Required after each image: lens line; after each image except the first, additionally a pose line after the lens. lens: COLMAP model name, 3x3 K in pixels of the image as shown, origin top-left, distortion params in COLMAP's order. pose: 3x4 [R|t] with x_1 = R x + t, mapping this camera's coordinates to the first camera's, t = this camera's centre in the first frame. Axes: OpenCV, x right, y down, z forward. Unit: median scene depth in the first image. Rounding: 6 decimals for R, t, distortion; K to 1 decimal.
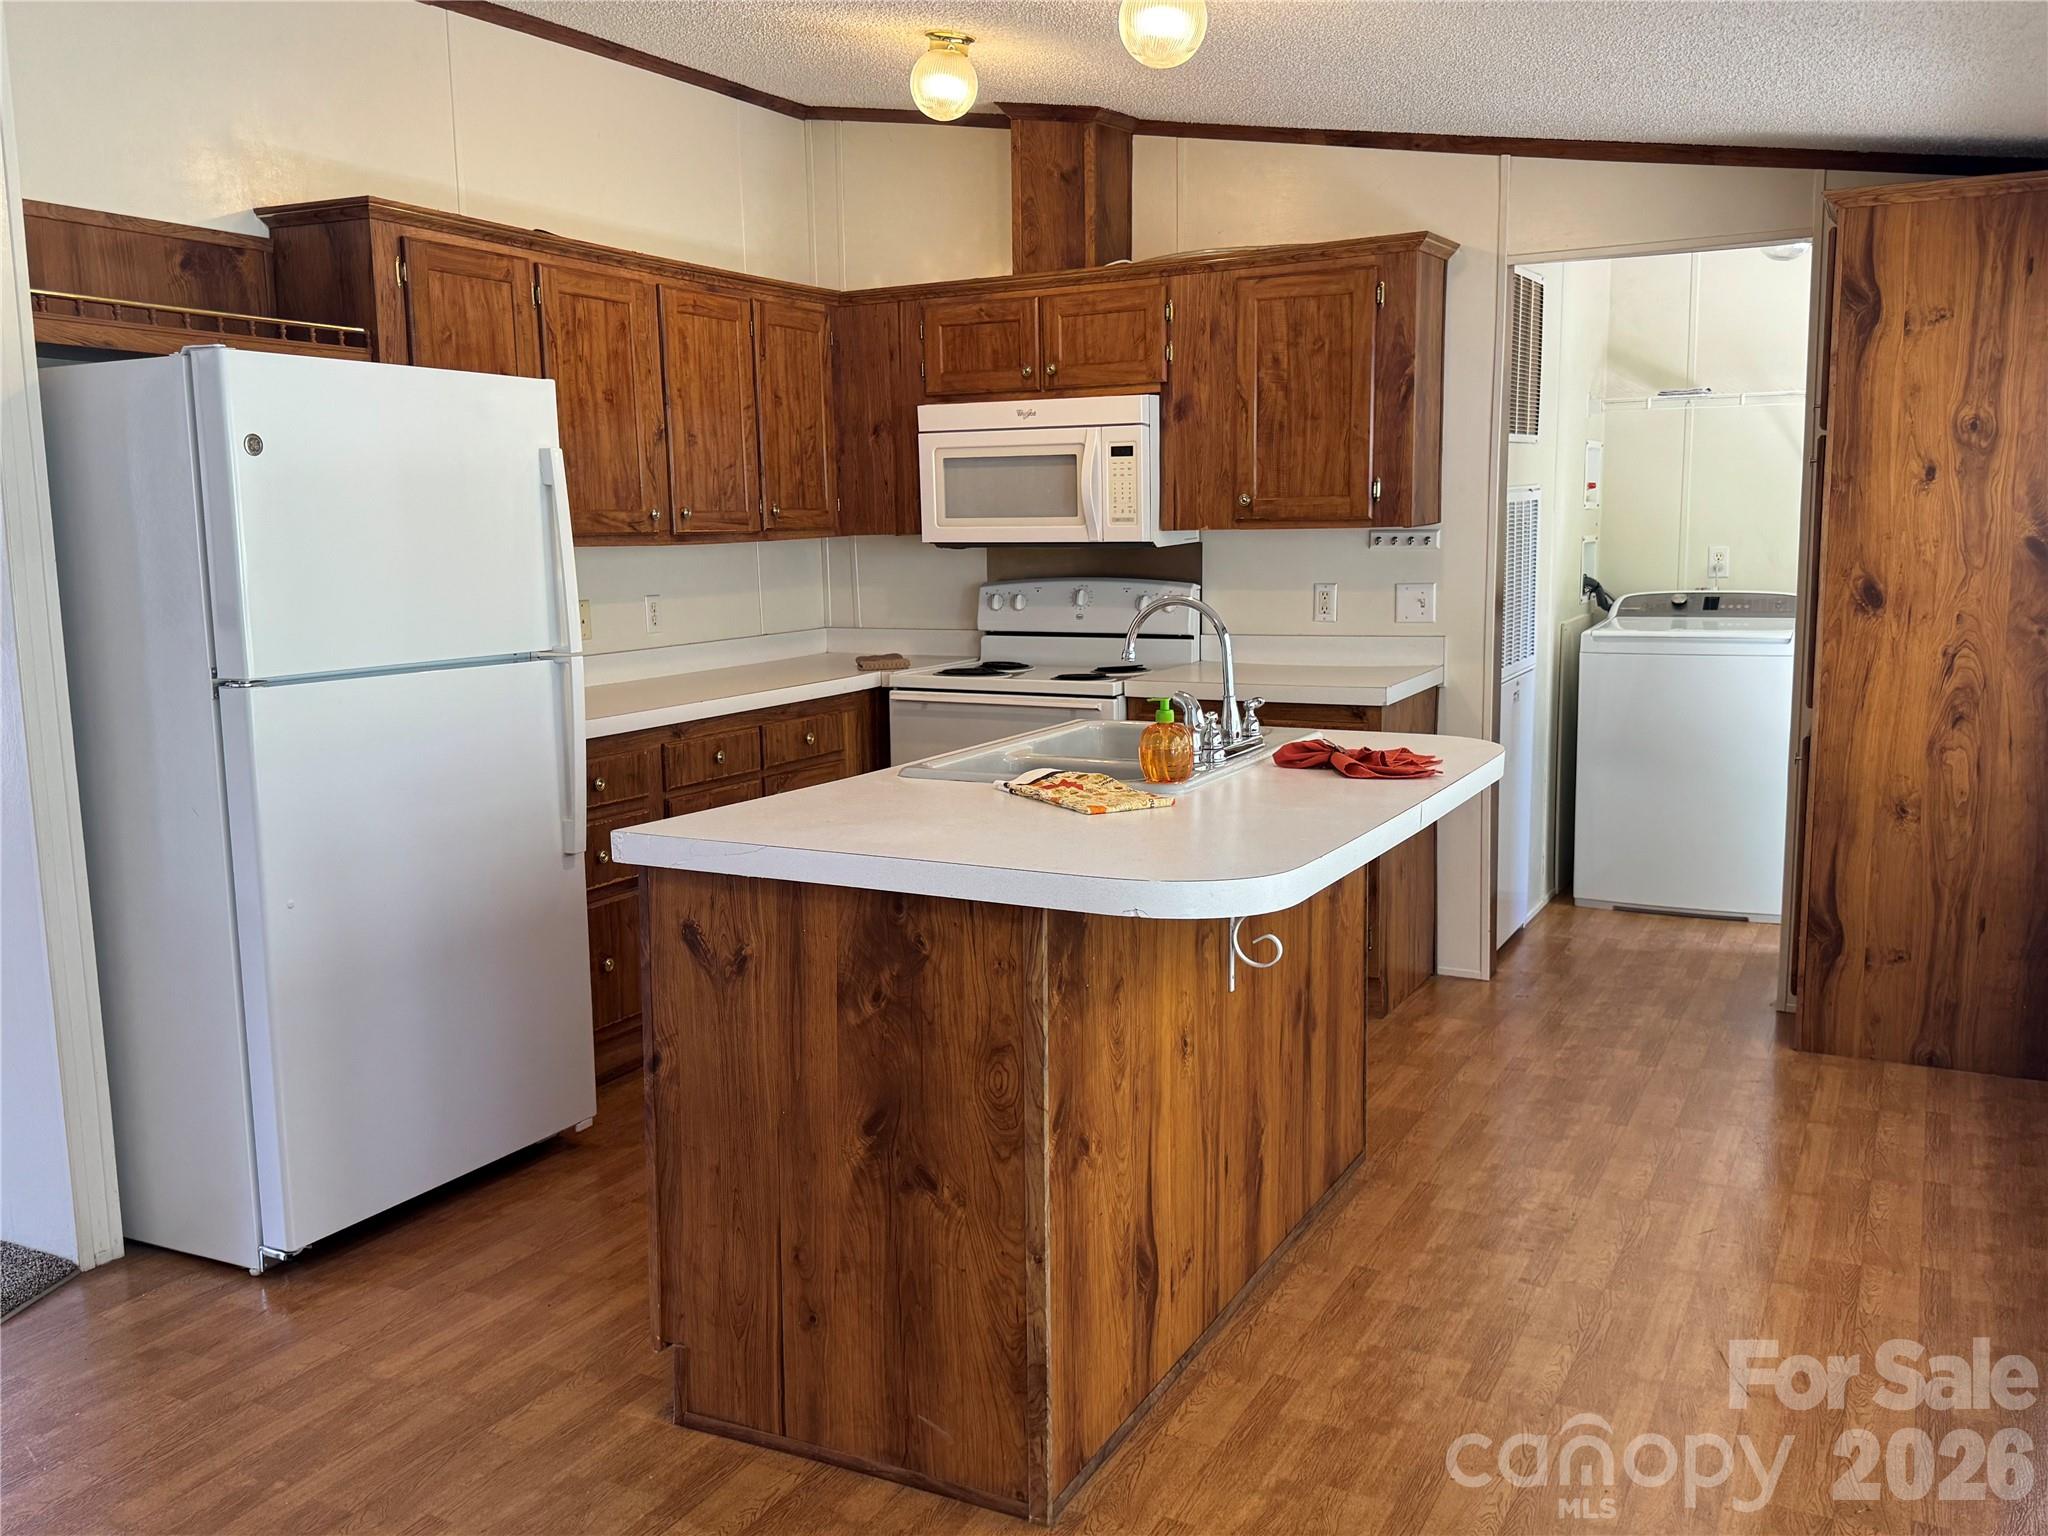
lens RADIAL K [[1728.1, 0, 1021.4], [0, 1728.1, 776.2], [0, 0, 1]] dist [0.109846, -0.188830]
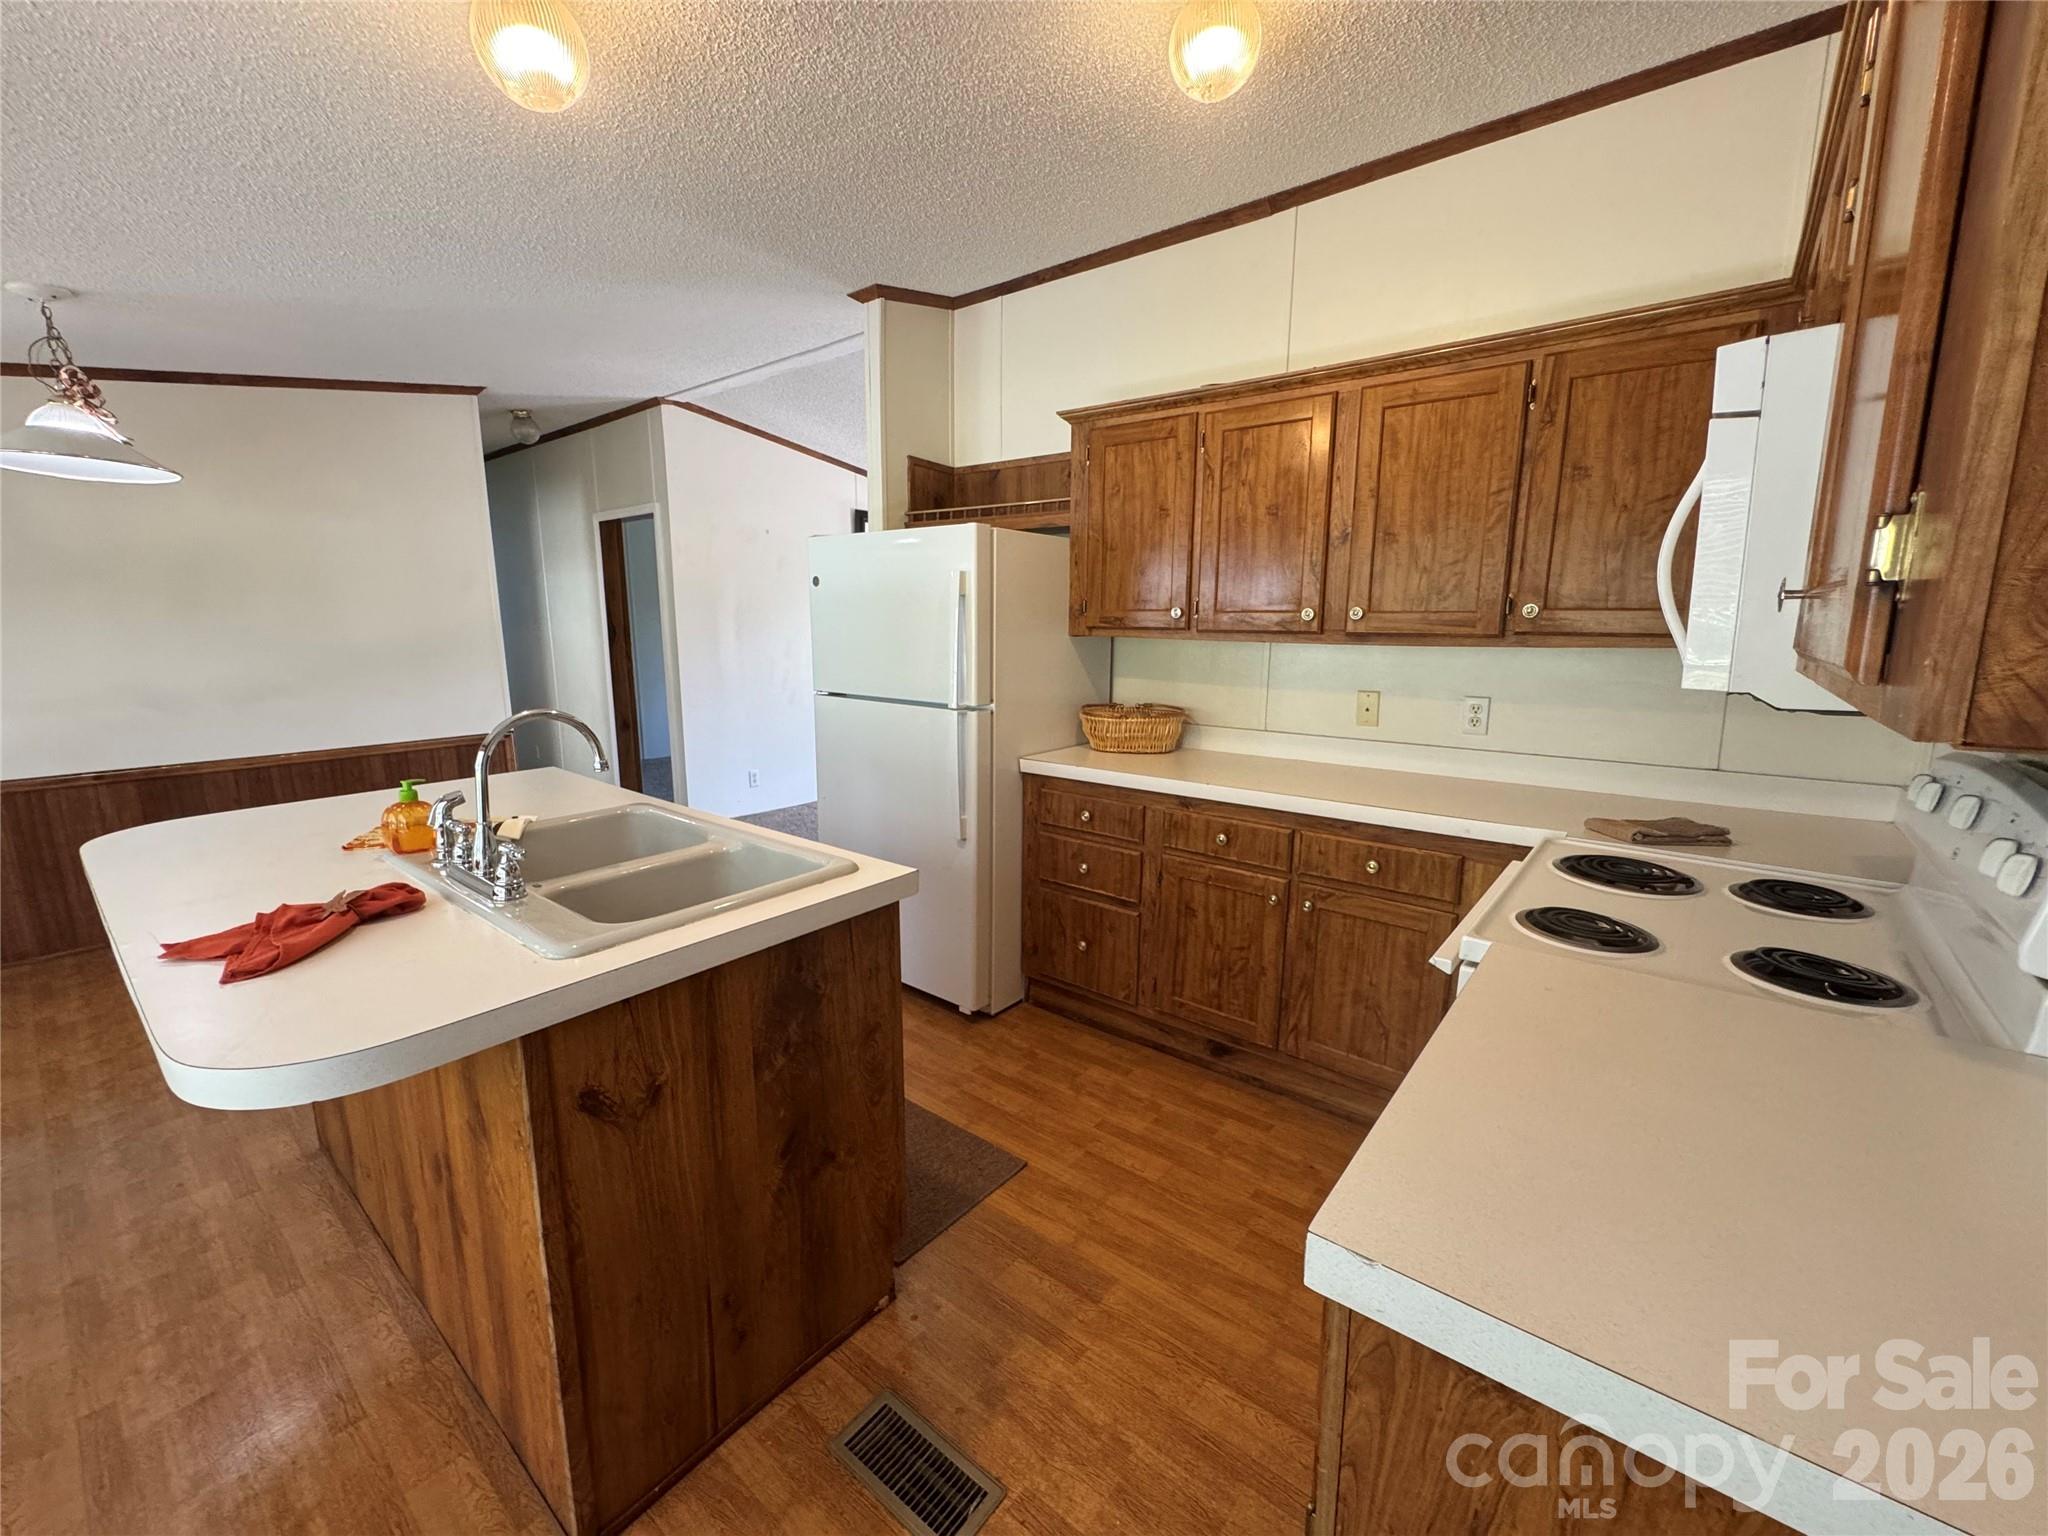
lens RADIAL K [[820.3, 0, 1024.8], [0, 820.3, 771.0], [0, 0, 1]] dist [-0.007094, 0.001762]
pose [[-0.200039, 0.196761, -0.959828, 0.382162], [-0.144779, 0.962938, 0.227573, -0.171840], [0.969032, 0.184487, -0.164138, 1.082768]]
